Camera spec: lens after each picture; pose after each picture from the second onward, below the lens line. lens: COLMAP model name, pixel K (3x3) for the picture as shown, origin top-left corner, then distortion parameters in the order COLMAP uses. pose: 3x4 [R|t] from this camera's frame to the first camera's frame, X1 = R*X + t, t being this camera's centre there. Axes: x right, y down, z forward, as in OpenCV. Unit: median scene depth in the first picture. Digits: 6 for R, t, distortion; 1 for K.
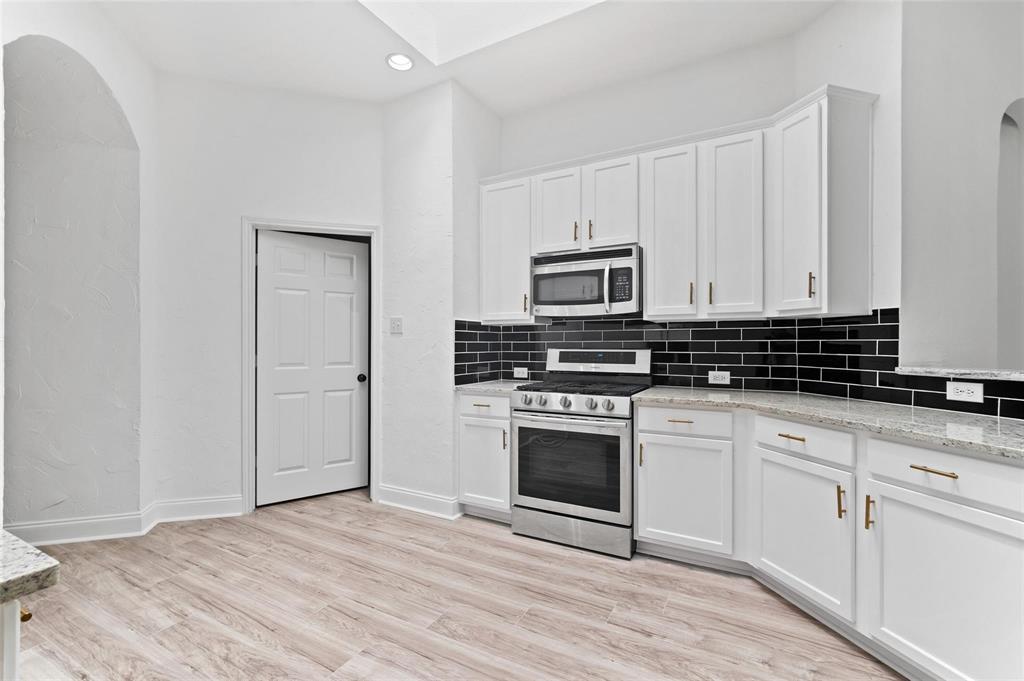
lens RADIAL K [[449.0, 0, 517.5], [0, 449.0, 345.1], [0, 0, 1]] dist [-0.003729, 0.004485]
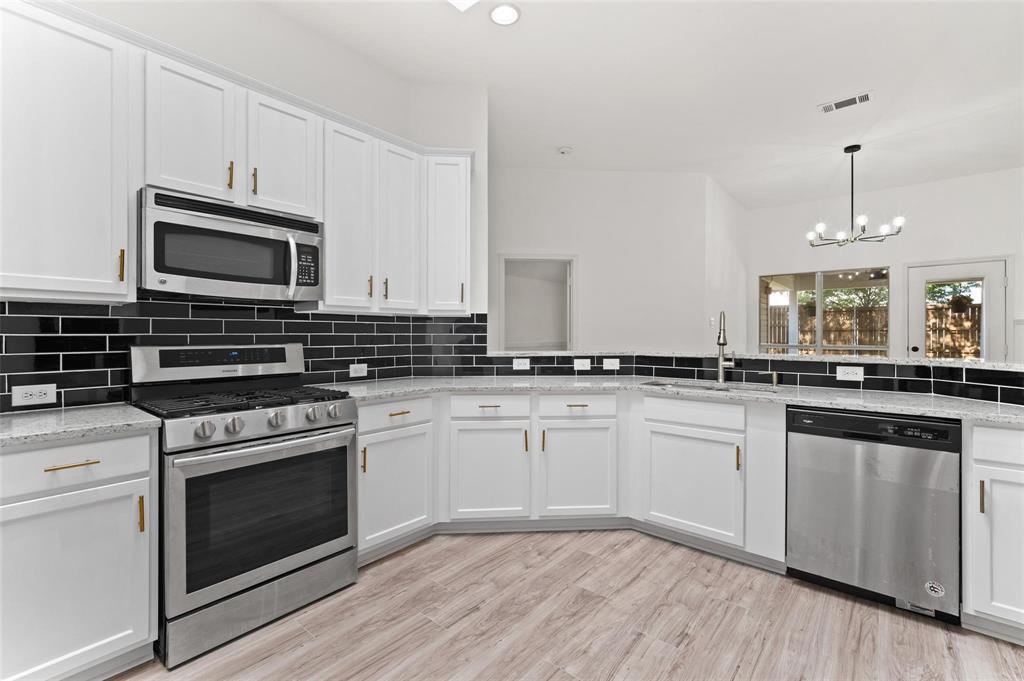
lens RADIAL K [[449.0, 0, 514.6], [0, 449.0, 336.6], [0, 0, 1]] dist [-0.003729, 0.004485]
pose [[0.197072, -0.001709, 0.980388, -0.593406], [0.004622, 0.999989, 0.000814, -0.004147], [-0.980378, 0.004371, 0.197077, 0.558216]]
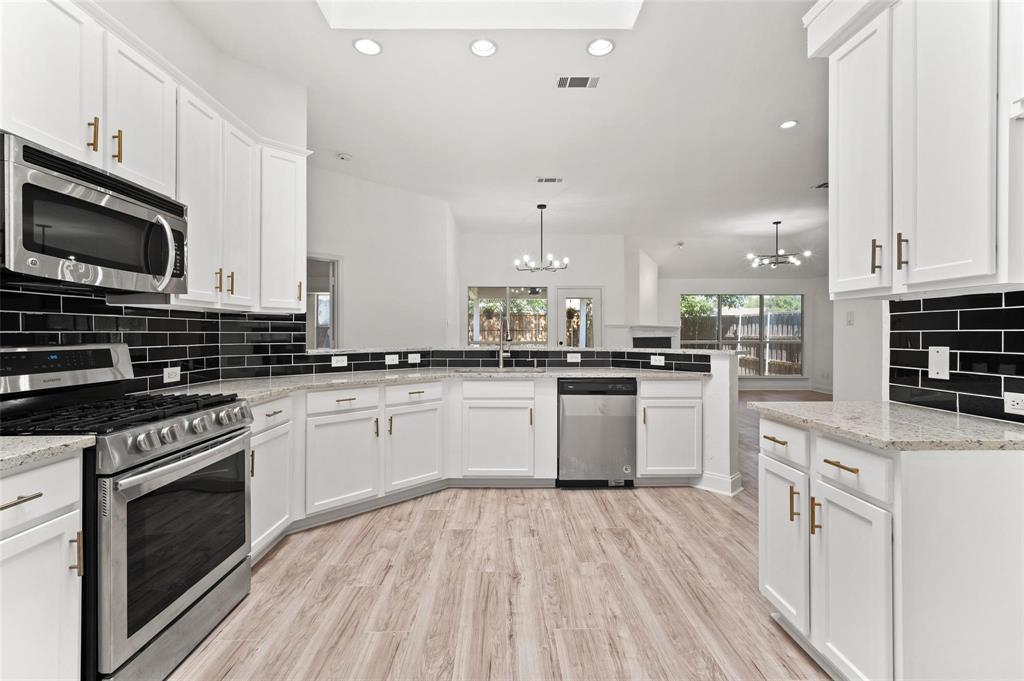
lens RADIAL K [[449.0, 0, 512.2], [0, 449.0, 334.1], [0, 0, 1]] dist [-0.003729, 0.004485]
pose [[-0.491801, 0.000694, 0.870707, -0.780438], [0.004148, 0.999990, 0.001546, -0.005791], [-0.870698, 0.004372, -0.491799, 1.055481]]
